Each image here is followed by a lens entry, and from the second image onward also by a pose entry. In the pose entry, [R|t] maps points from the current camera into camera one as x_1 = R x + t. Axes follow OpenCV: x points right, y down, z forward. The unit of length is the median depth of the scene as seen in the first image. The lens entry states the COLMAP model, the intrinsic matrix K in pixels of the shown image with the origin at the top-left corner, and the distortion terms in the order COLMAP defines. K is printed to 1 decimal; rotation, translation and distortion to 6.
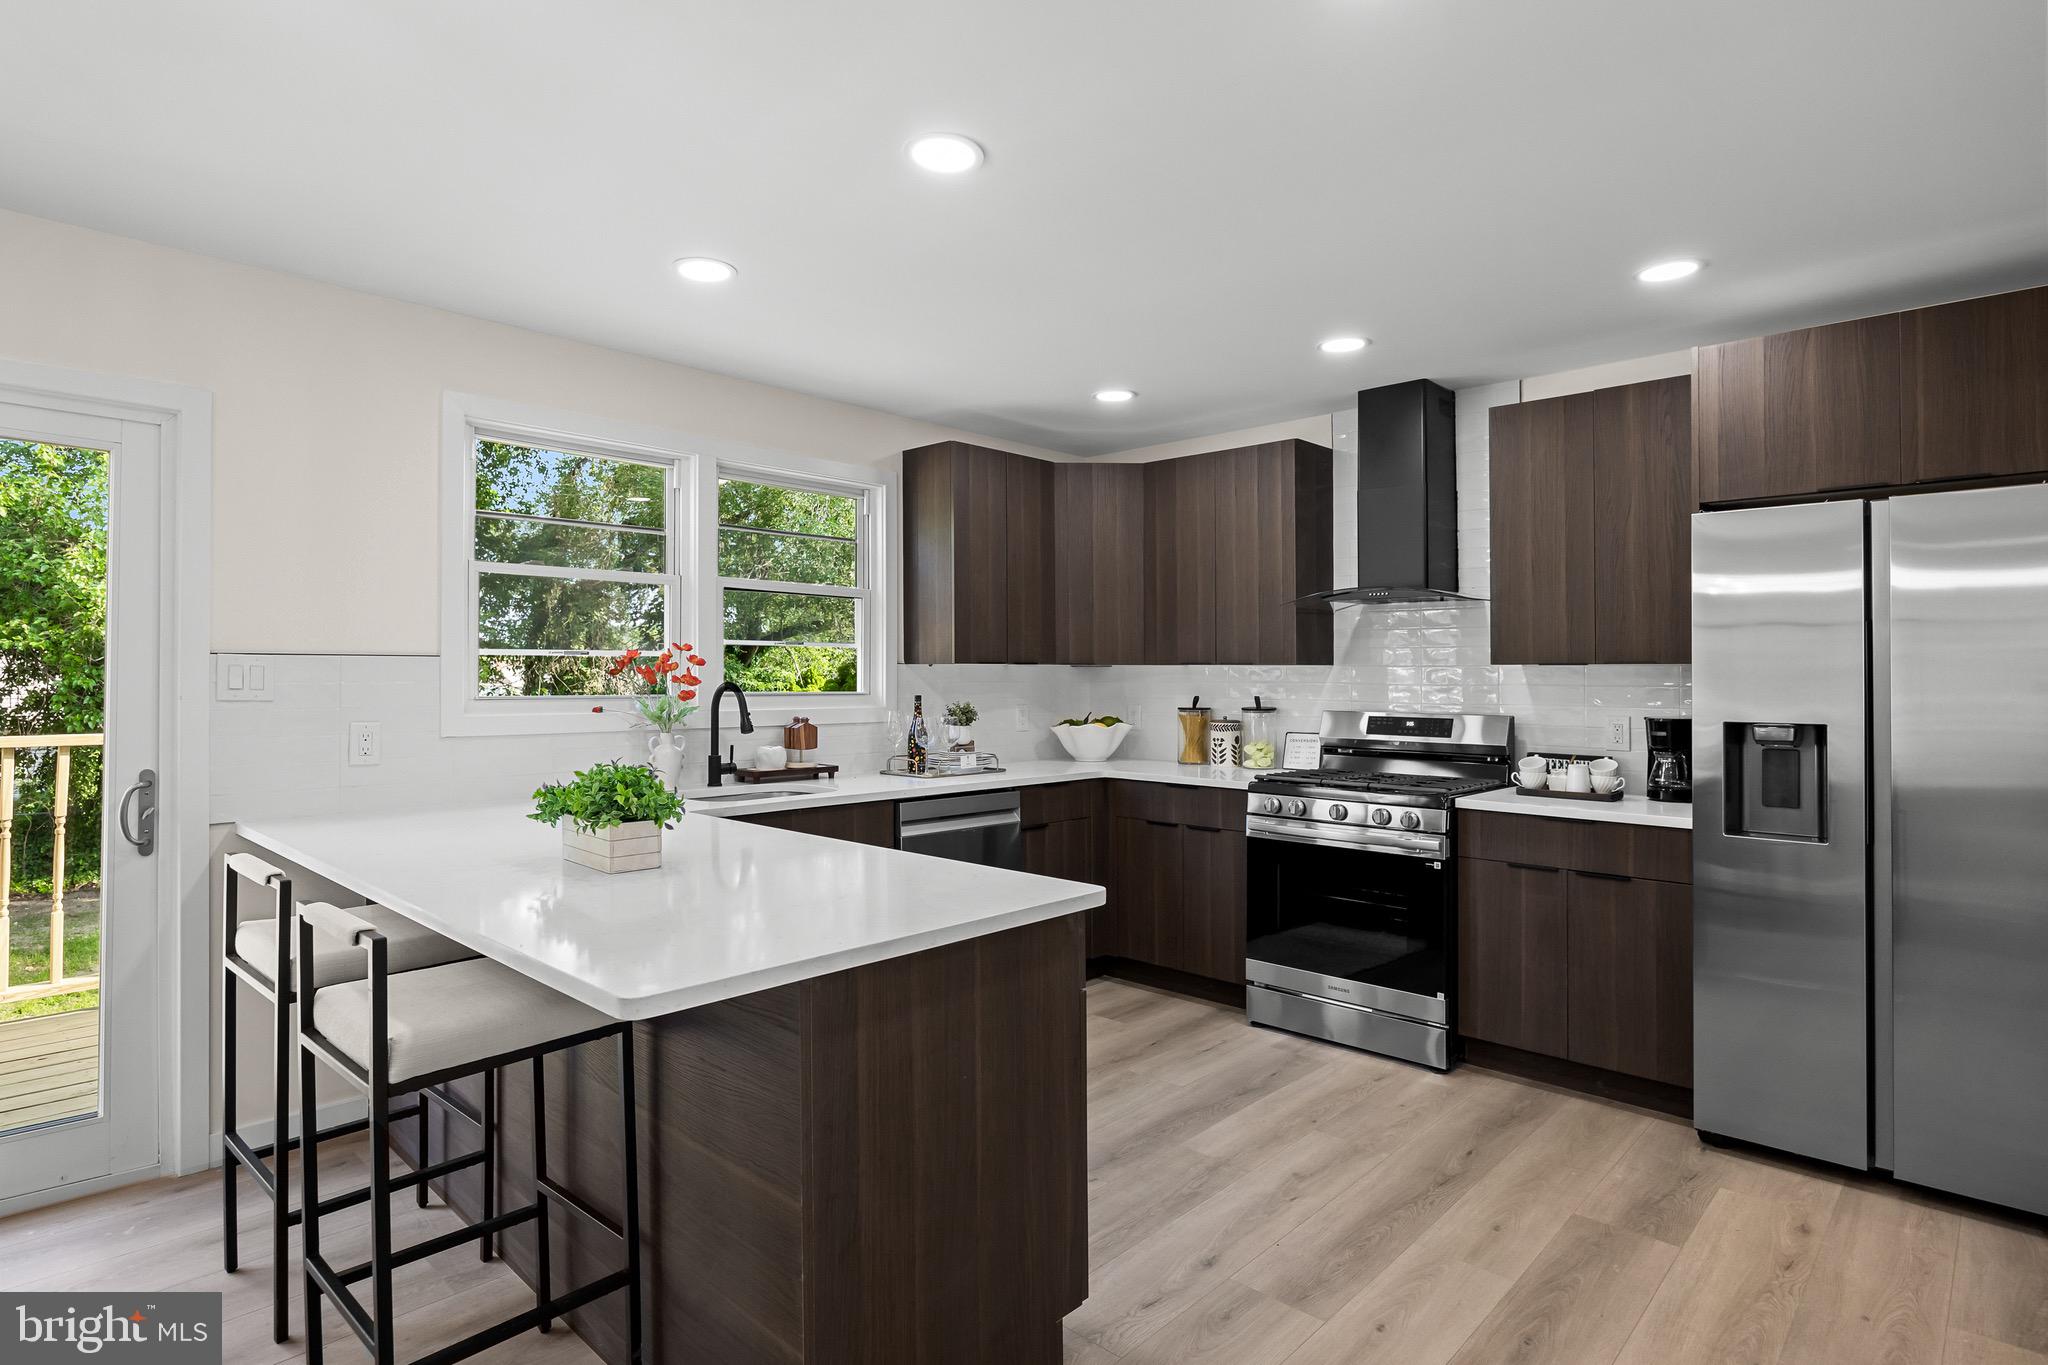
lens RADIAL K [[1064.9, 0, 1024.3], [0, 1064.9, 657.1], [0, 0, 1]] dist [-0.001599, -0.000185]
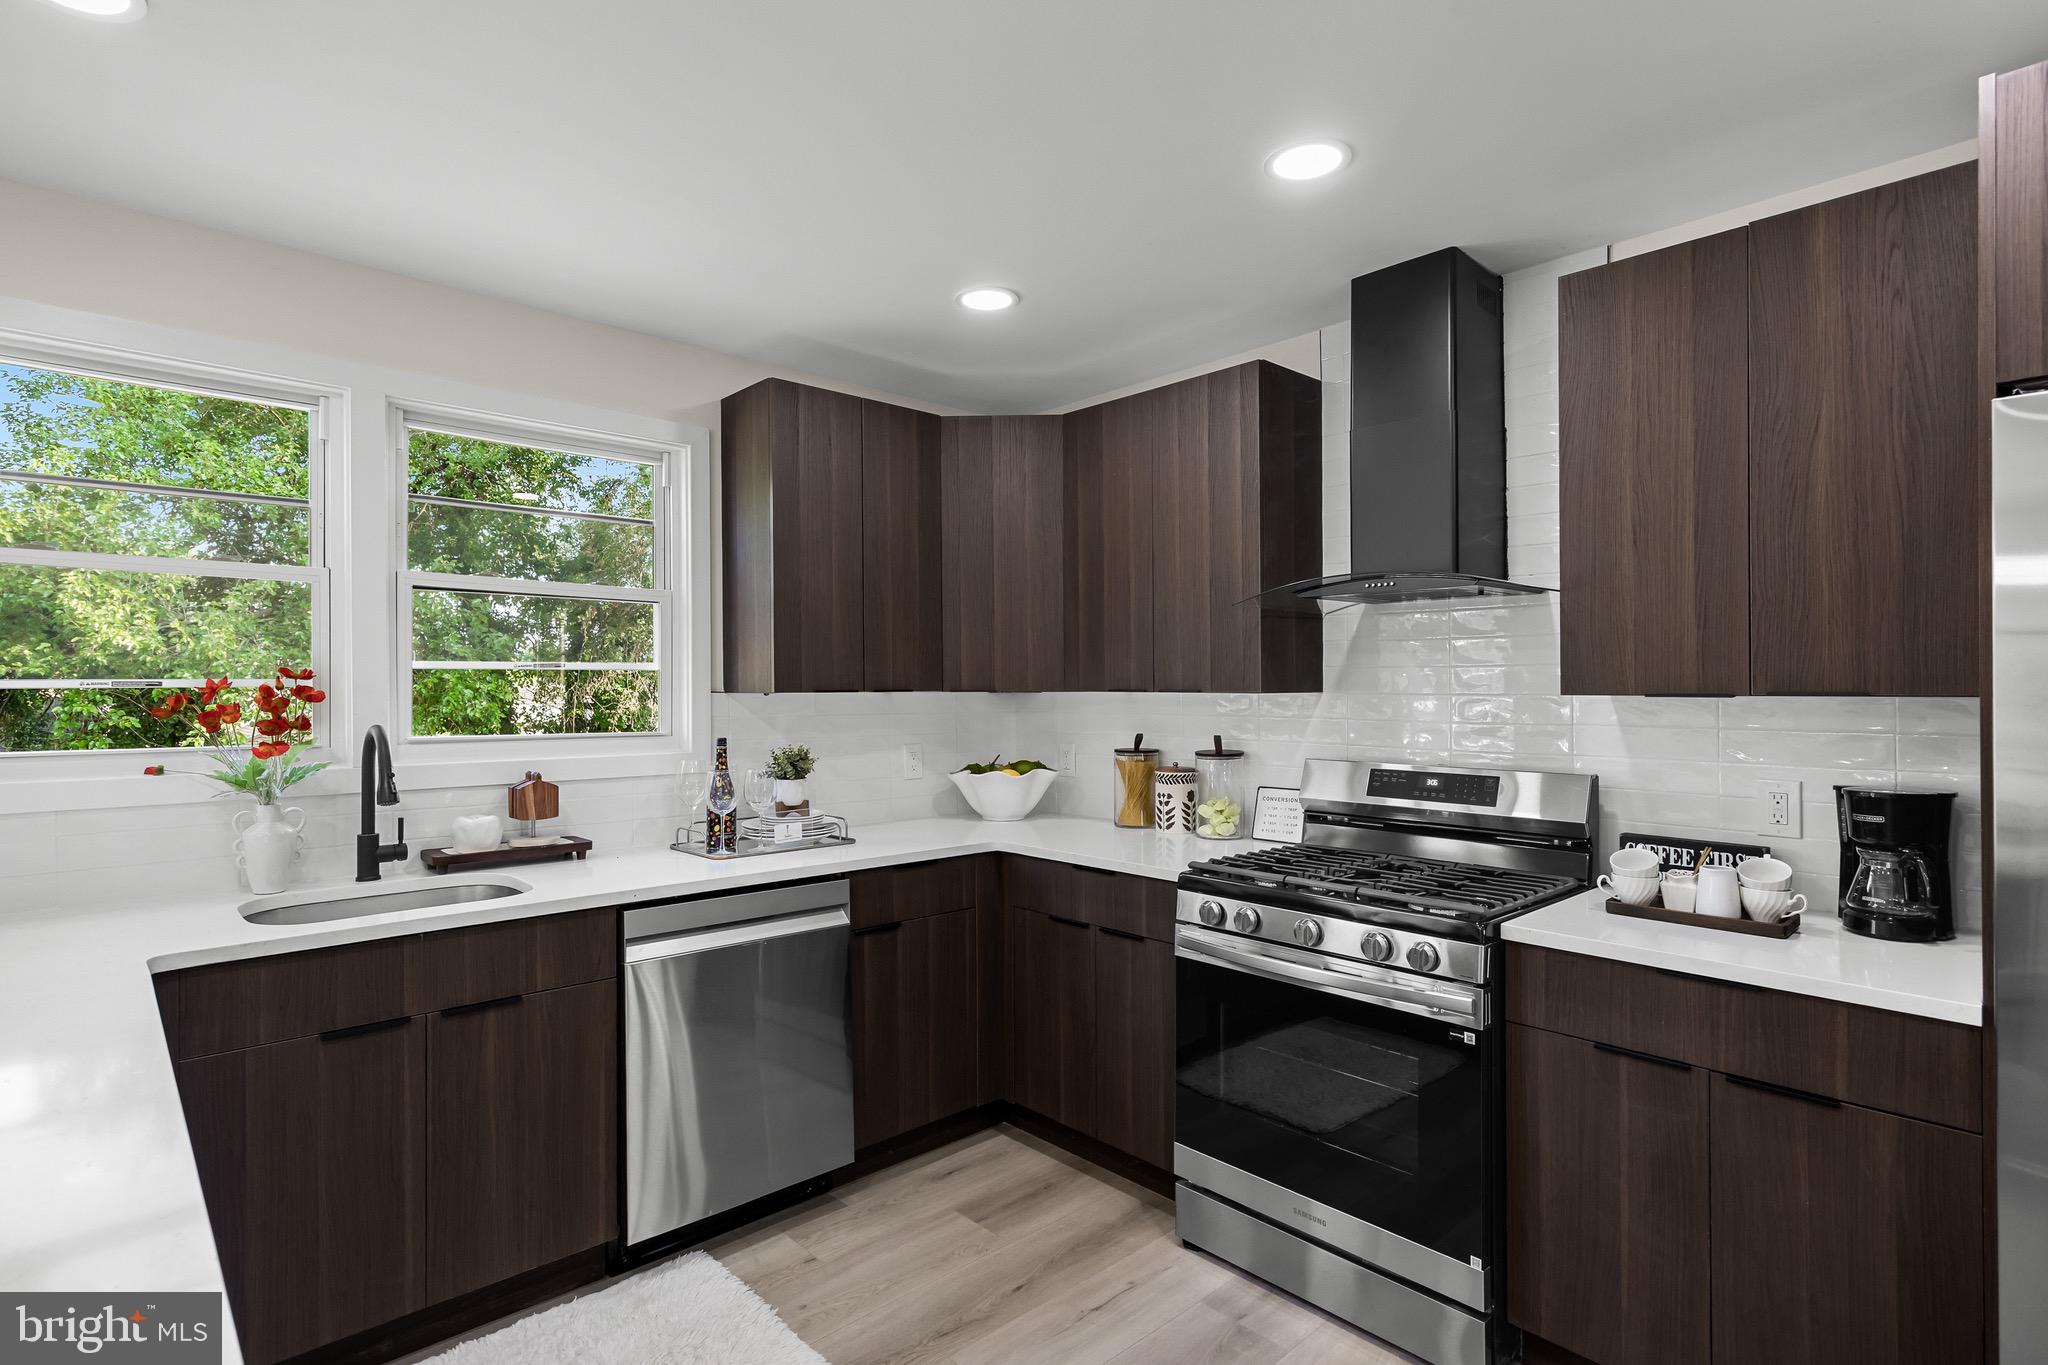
lens RADIAL K [[1005.2, 0, 1024.0], [0, 1005.2, 682.5], [0, 0, 1]] dist [0.003114, 0.000782]
pose [[0.997942, -0.004495, -0.063964, 0.147278], [0.005179, 0.999931, 0.010531, -0.007218], [0.063912, -0.010841, 0.997897, 0.355751]]
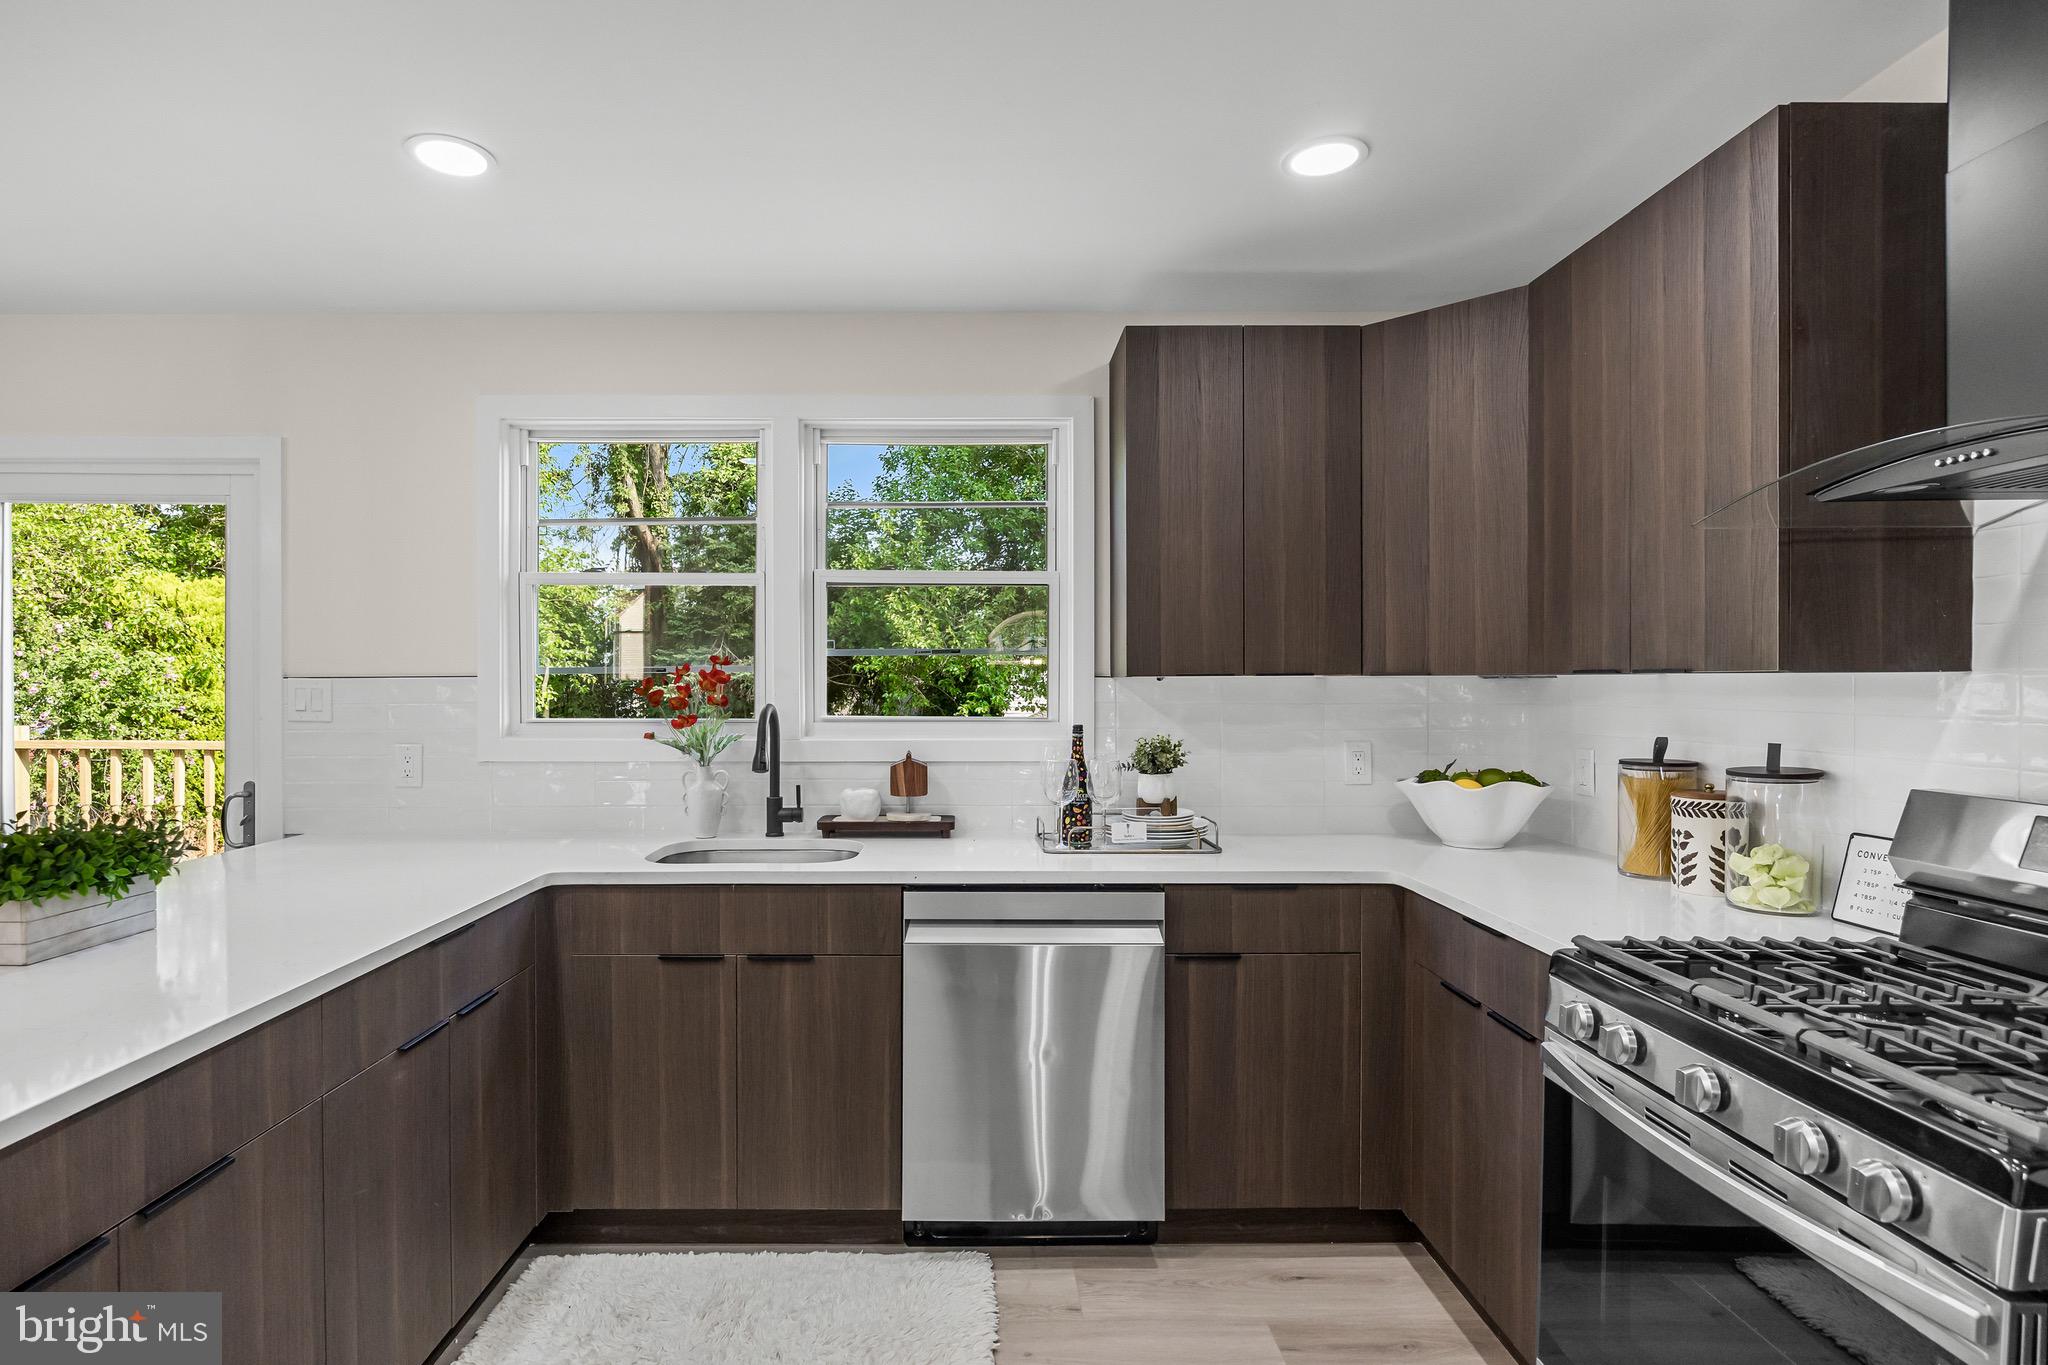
lens RADIAL K [[1040.1, 0, 980.0], [0, 1040.1, 691.4], [0, 0, 1]] dist [-0.005696, -0.000335]
pose [[0.693976, 0.001215, -0.719998, 0.332410], [0.016258, 0.999717, 0.017357, 0.002779], [0.719815, -0.023751, 0.693759, 0.521419]]
